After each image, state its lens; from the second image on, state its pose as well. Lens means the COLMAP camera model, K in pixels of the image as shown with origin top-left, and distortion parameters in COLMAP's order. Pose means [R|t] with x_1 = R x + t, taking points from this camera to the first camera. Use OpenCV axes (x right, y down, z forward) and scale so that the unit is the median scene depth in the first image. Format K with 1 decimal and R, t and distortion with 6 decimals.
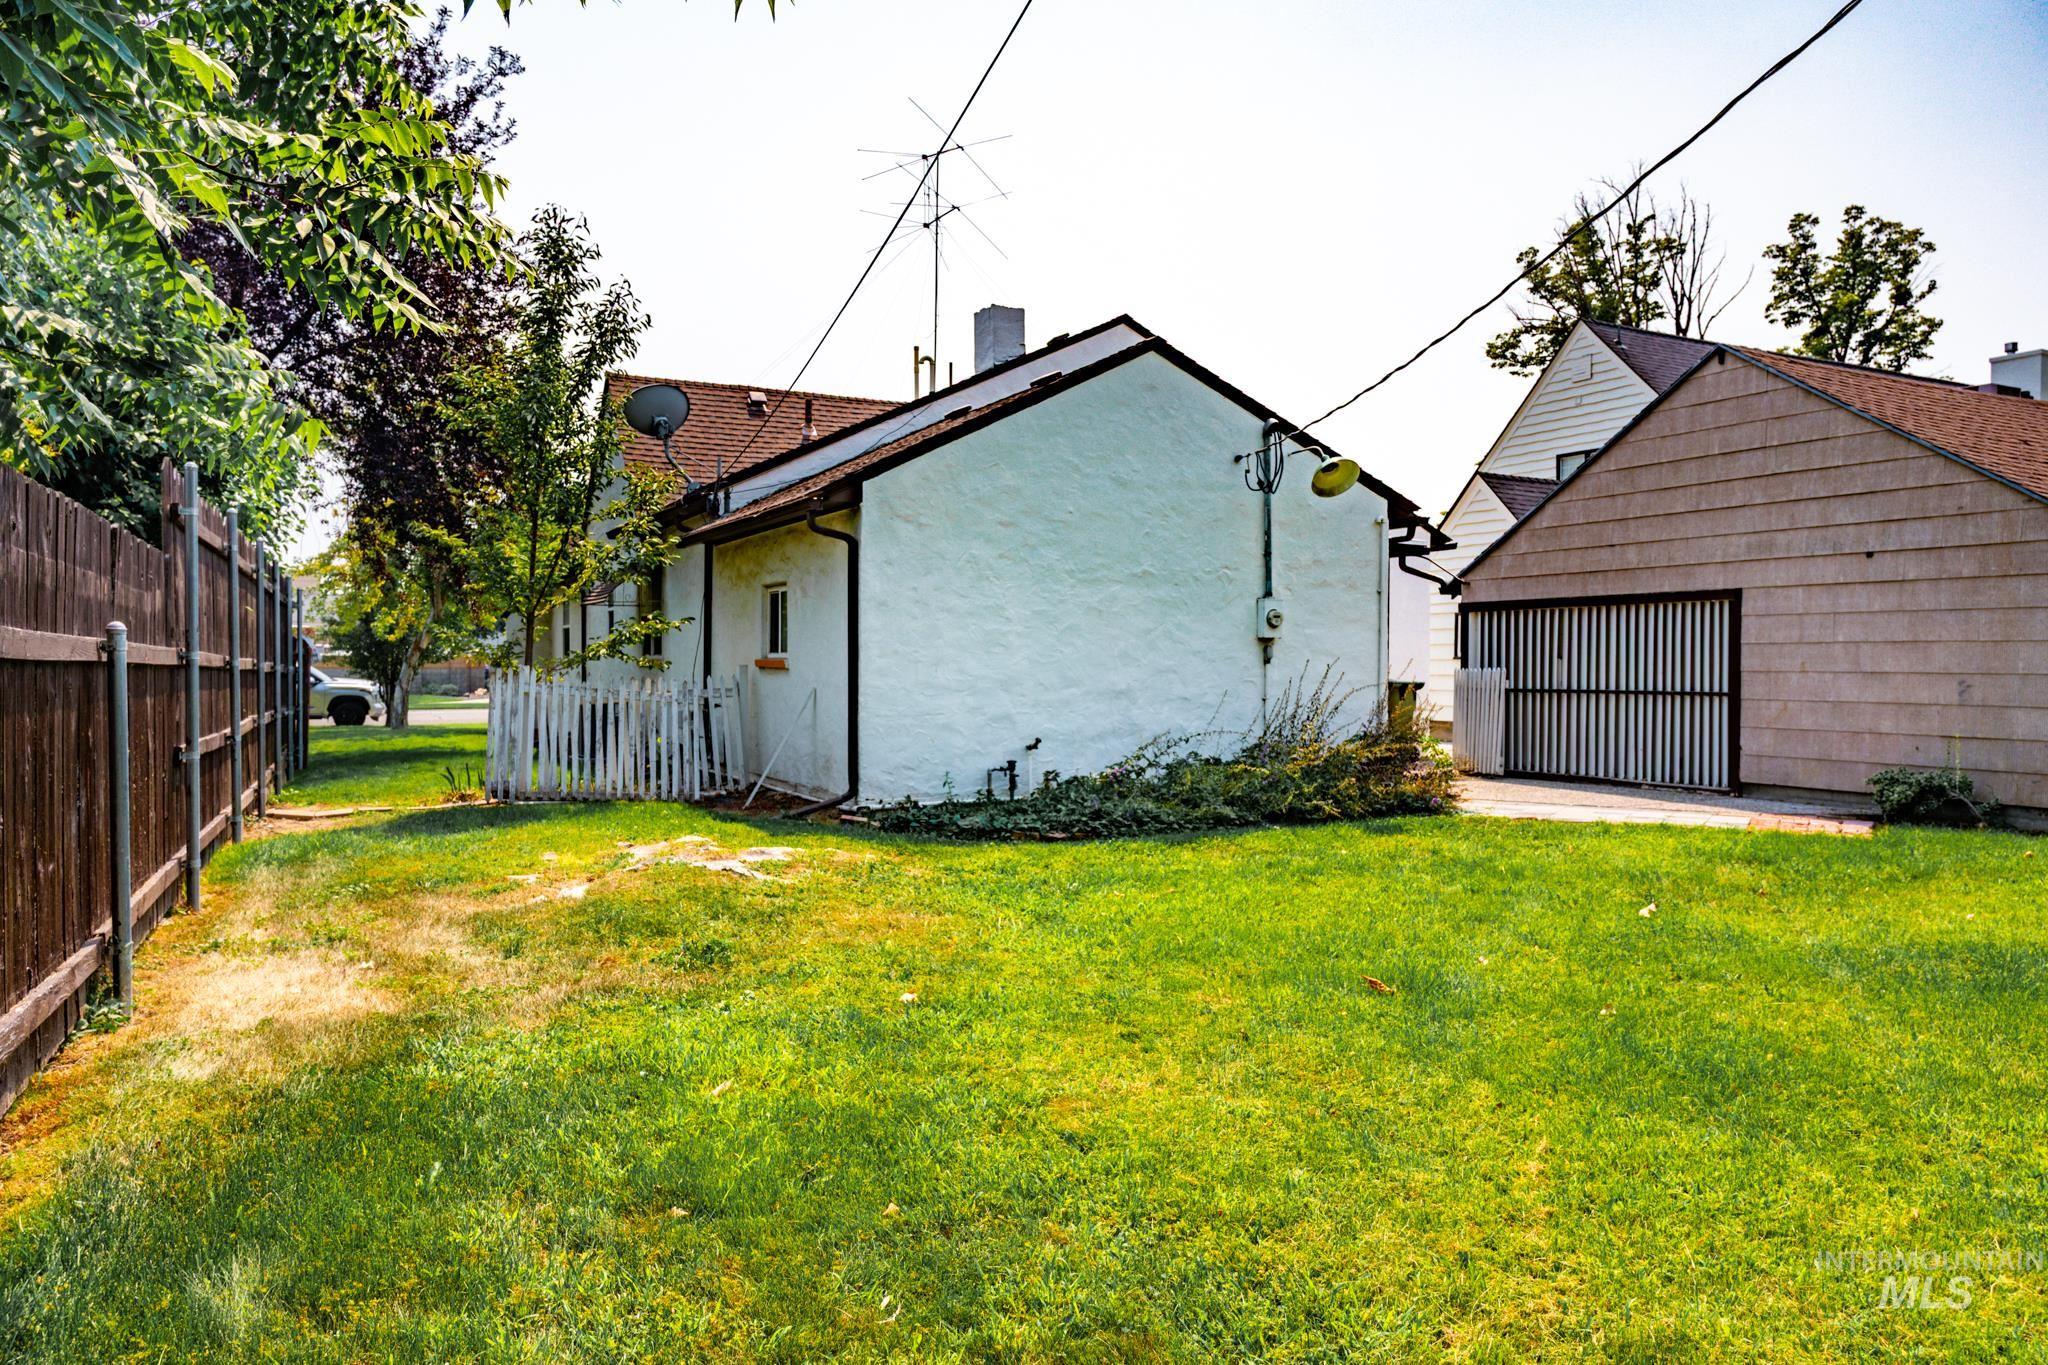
lens RADIAL K [[1365.2, 0, 1022.5], [0, 1365.2, 681.2], [0, 0, 1]] dist [-0.004223, -0.003285]
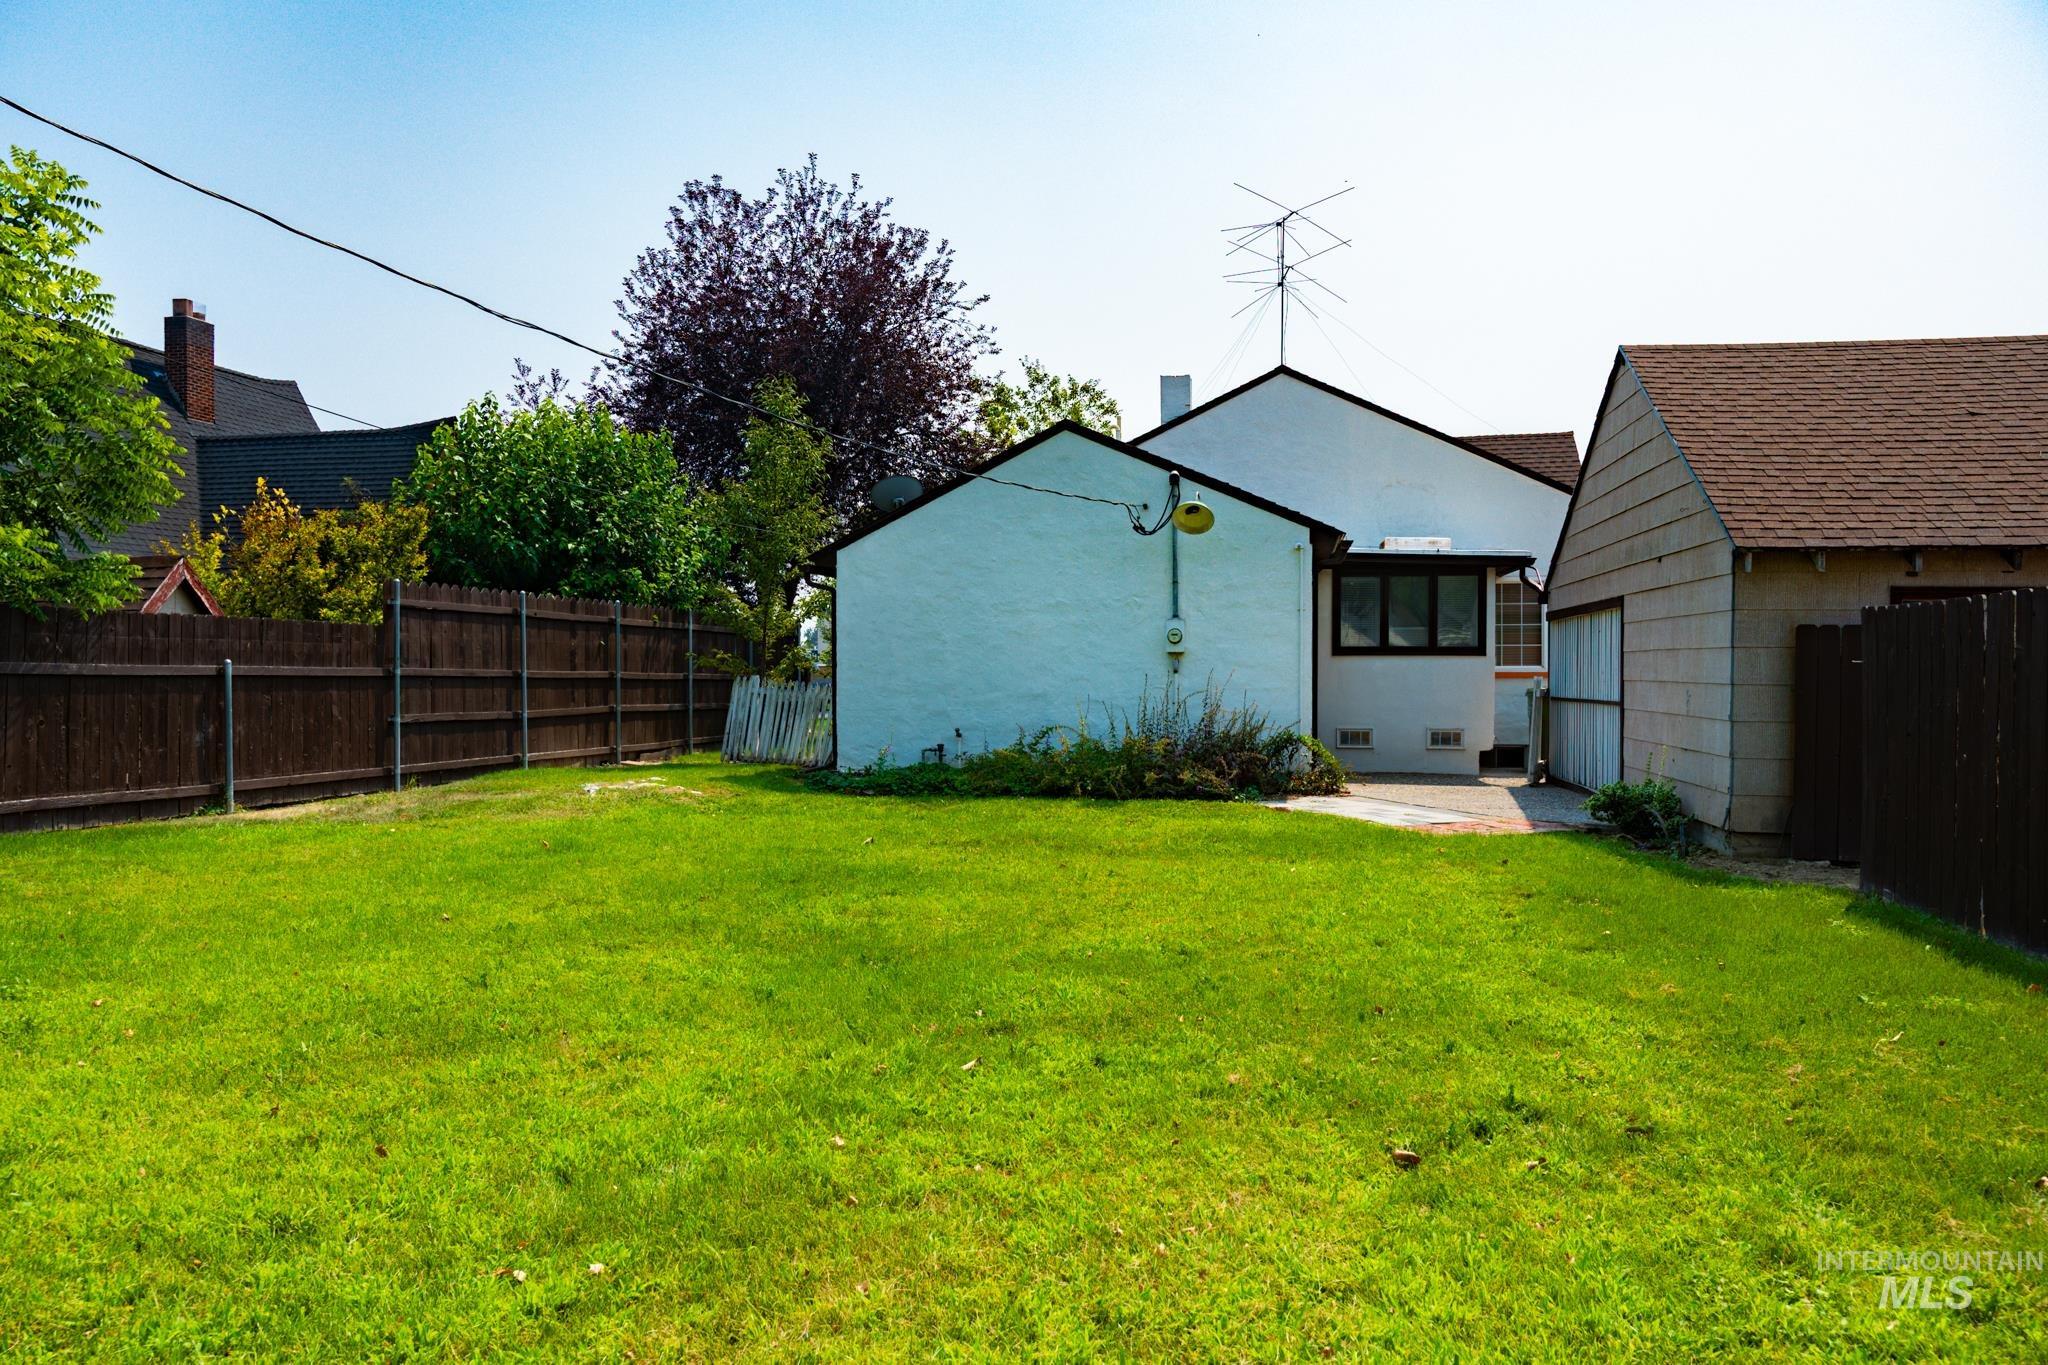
lens RADIAL K [[1365.2, 0, 1028.2], [0, 1365.2, 684.1], [0, 0, 1]] dist [-0.004223, -0.003285]
pose [[0.792471, 0.002361, -0.609905, 0.859467], [-0.005531, 0.999979, -0.003316, 0.001627], [0.609884, 0.006001, 0.792468, -0.039695]]
